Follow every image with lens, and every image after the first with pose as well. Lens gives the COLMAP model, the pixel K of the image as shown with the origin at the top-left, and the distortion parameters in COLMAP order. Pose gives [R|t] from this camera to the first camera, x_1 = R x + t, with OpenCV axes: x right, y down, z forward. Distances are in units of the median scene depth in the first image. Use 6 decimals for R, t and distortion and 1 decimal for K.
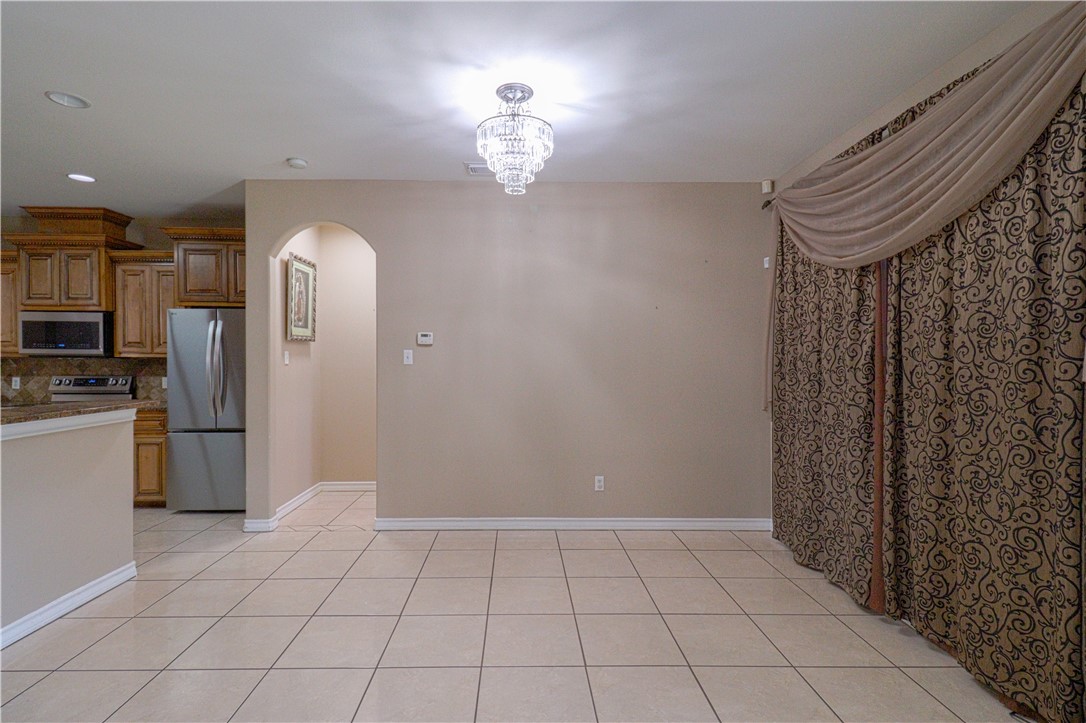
lens RADIAL K [[507.6, 0, 537.1], [0, 507.6, 358.6], [0, 0, 1]] dist [0.004656, -0.000839]
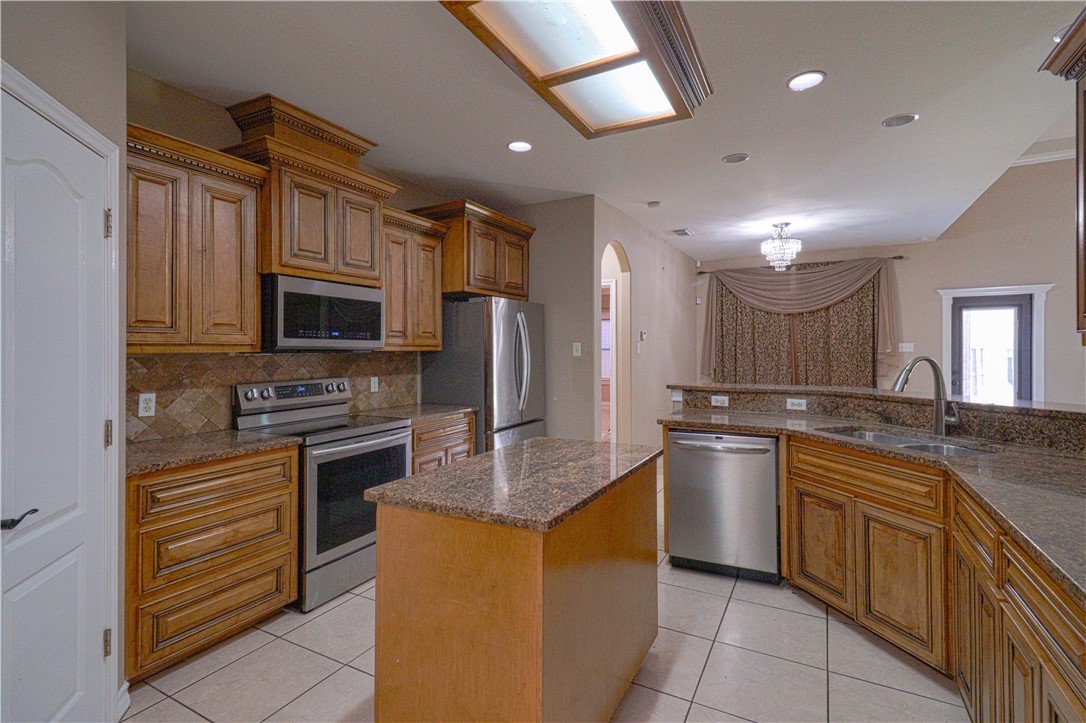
lens RADIAL K [[507.6, 0, 535.6], [0, 507.6, 356.2], [0, 0, 1]] dist [0.004656, -0.000839]
pose [[0.515838, -0.015753, 0.856541, -1.362689], [0.011140, 0.999870, 0.011680, -0.002013], [-0.856614, 0.003517, 0.515946, 0.440624]]
